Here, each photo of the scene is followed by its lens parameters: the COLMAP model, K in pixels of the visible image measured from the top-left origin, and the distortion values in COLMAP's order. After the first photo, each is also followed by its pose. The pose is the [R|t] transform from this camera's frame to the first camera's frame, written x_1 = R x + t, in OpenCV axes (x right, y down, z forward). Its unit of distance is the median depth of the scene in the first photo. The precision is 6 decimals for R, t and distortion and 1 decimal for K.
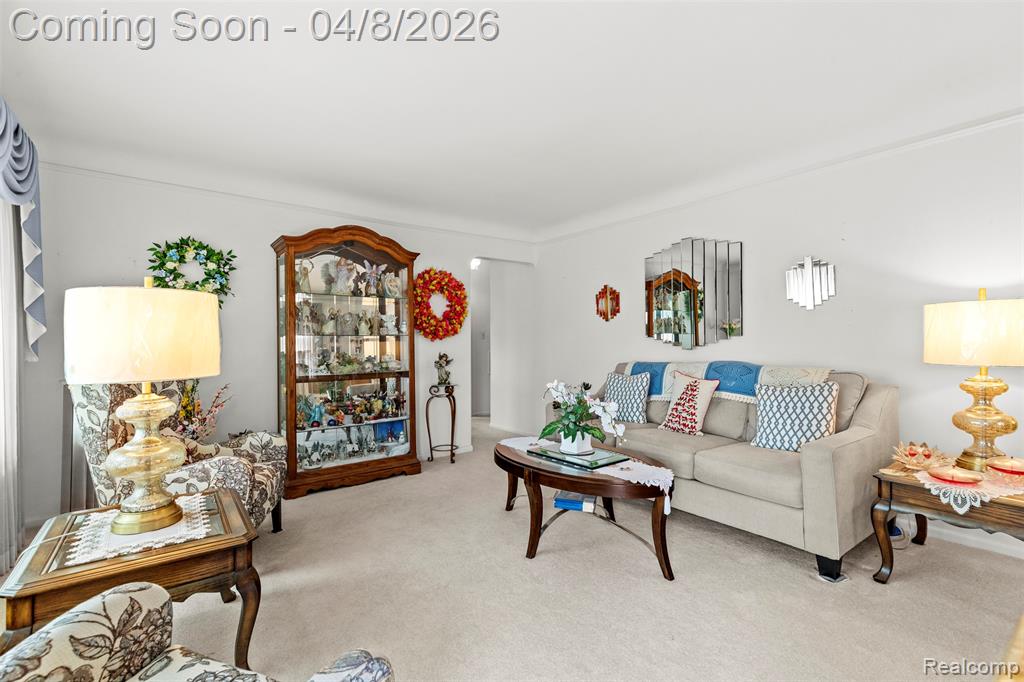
lens RADIAL K [[461.1, 0, 513.1], [0, 461.1, 340.8], [0, 0, 1]] dist [0.003338, 0.000136]
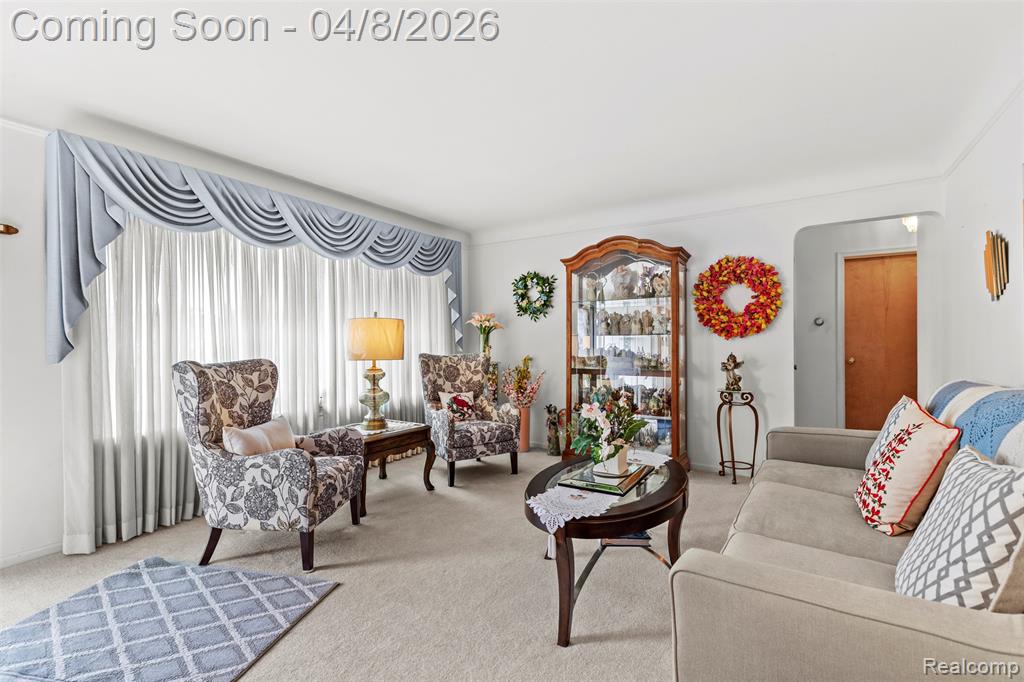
lens RADIAL K [[461.1, 0, 515.5], [0, 461.1, 345.6], [0, 0, 1]] dist [0.003338, 0.000136]
pose [[0.325728, 0.009969, -0.945411, 0.526993], [0.003571, 0.999924, 0.011774, 0.000146], [0.945457, -0.007211, 0.325668, 0.338344]]
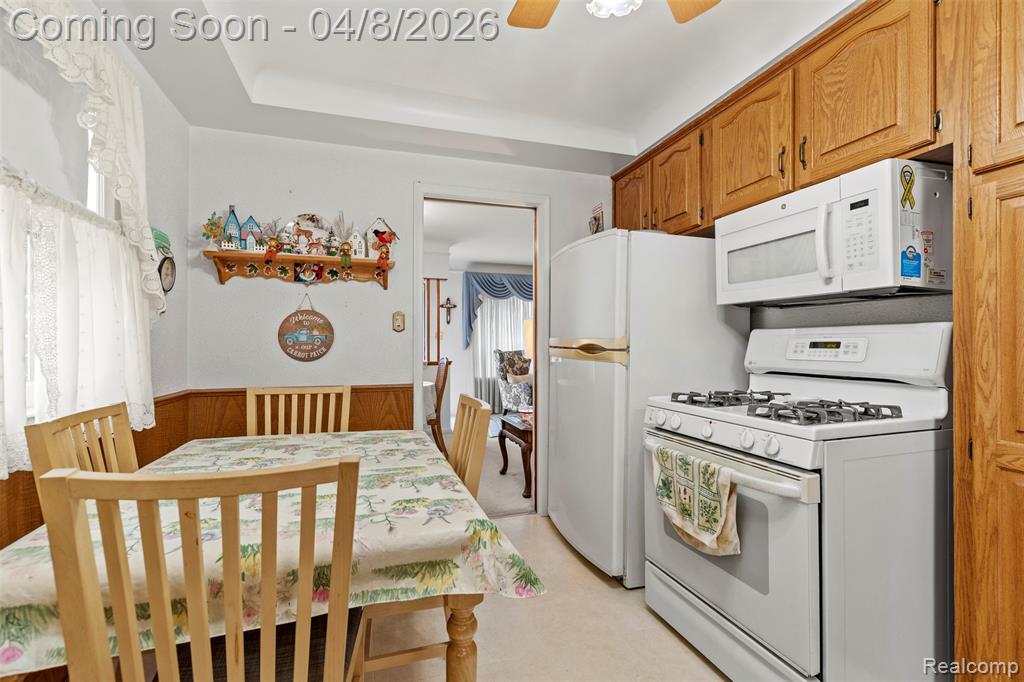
lens RADIAL K [[461.1, 0, 511.2], [0, 461.1, 339.7], [0, 0, 1]] dist [0.003338, 0.000136]
pose [[-0.342081, 0.012003, -0.939594, 1.719165], [0.010324, 0.999906, 0.009015, -0.036465], [0.939614, -0.006617, -0.342173, 0.909743]]
